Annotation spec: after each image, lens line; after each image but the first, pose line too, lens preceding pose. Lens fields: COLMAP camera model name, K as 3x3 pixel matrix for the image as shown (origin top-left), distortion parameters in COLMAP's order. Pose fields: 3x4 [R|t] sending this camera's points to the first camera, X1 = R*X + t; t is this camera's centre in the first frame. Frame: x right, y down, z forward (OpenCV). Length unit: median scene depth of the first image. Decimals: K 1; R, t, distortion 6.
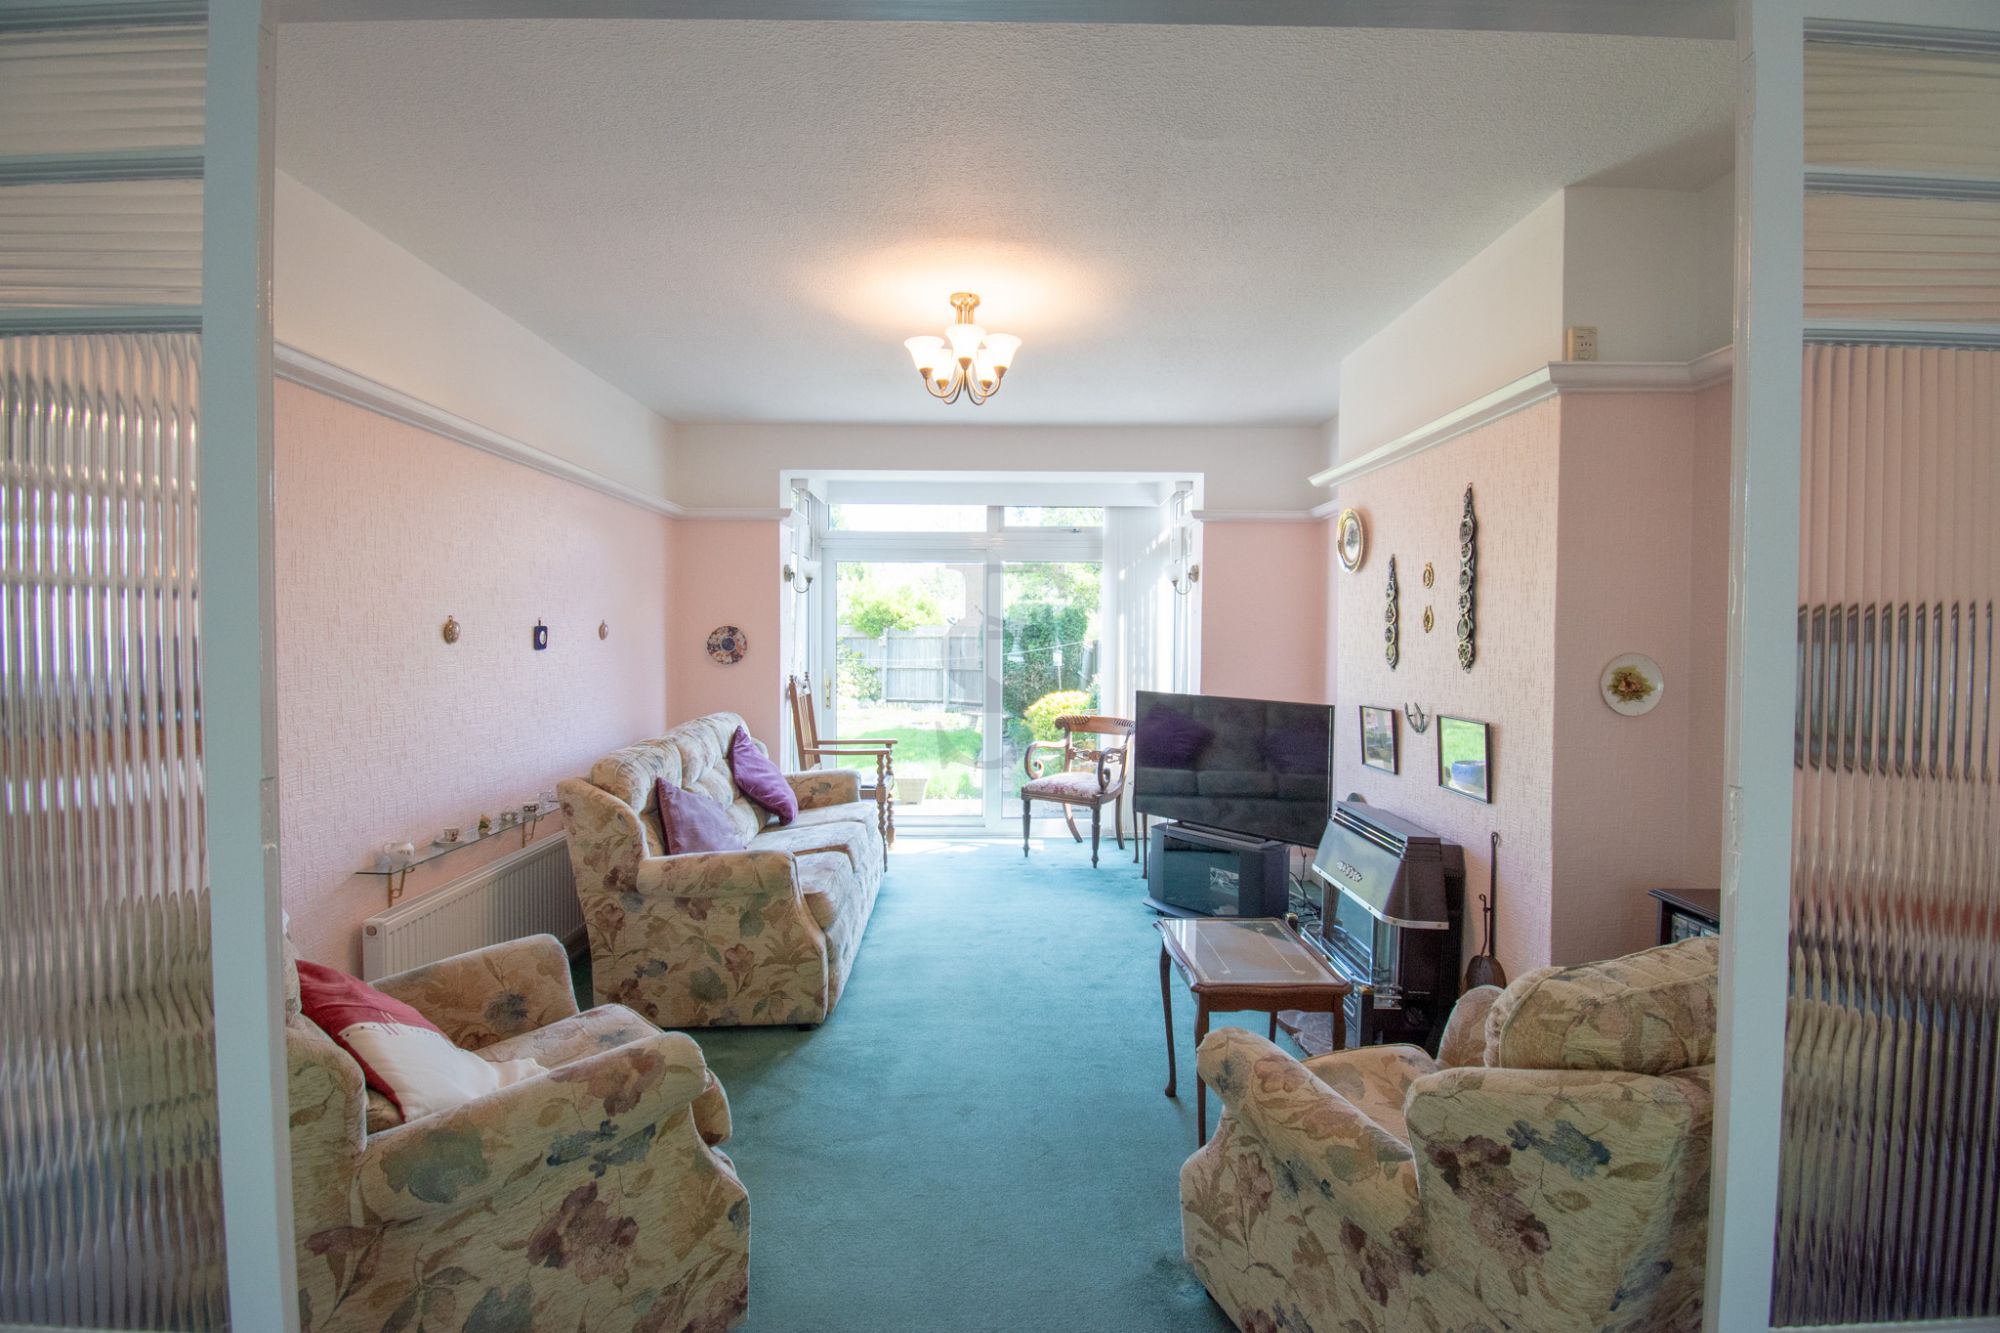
lens RADIAL K [[928.8, 0, 1014.5], [0, 928.8, 661.8], [0, 0, 1]] dist [0.031600, -0.033106]
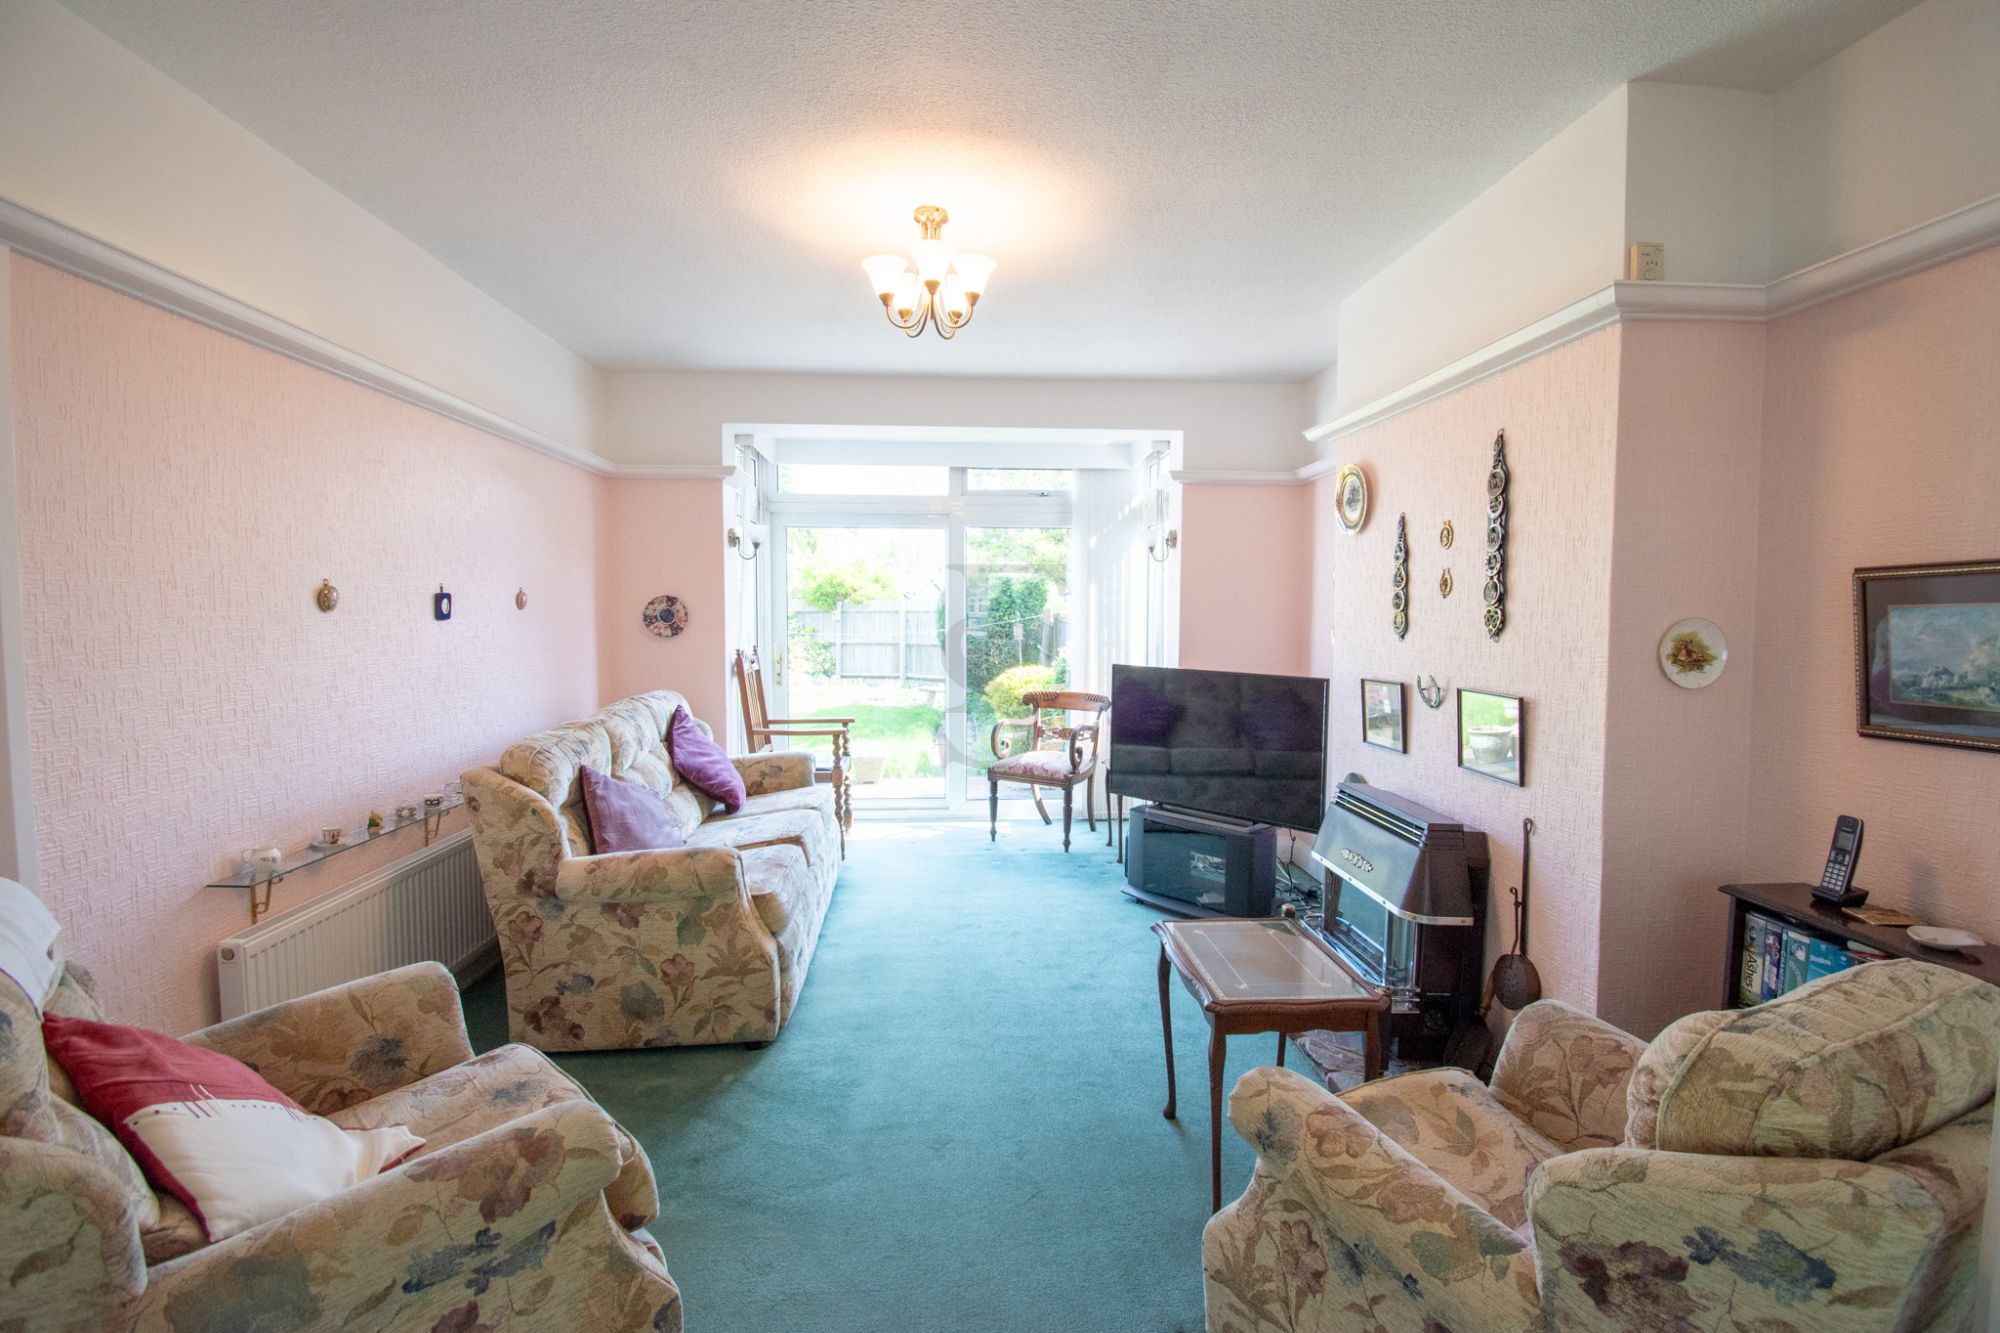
lens RADIAL K [[928.8, 0, 1014.5], [0, 928.8, 661.8], [0, 0, 1]] dist [0.031600, -0.033106]
pose [[0.998808, -0.004874, 0.048564, -0.020415], [0.003569, 0.999631, 0.026929, 0.005148], [-0.048677, -0.026723, 0.998457, 0.120010]]
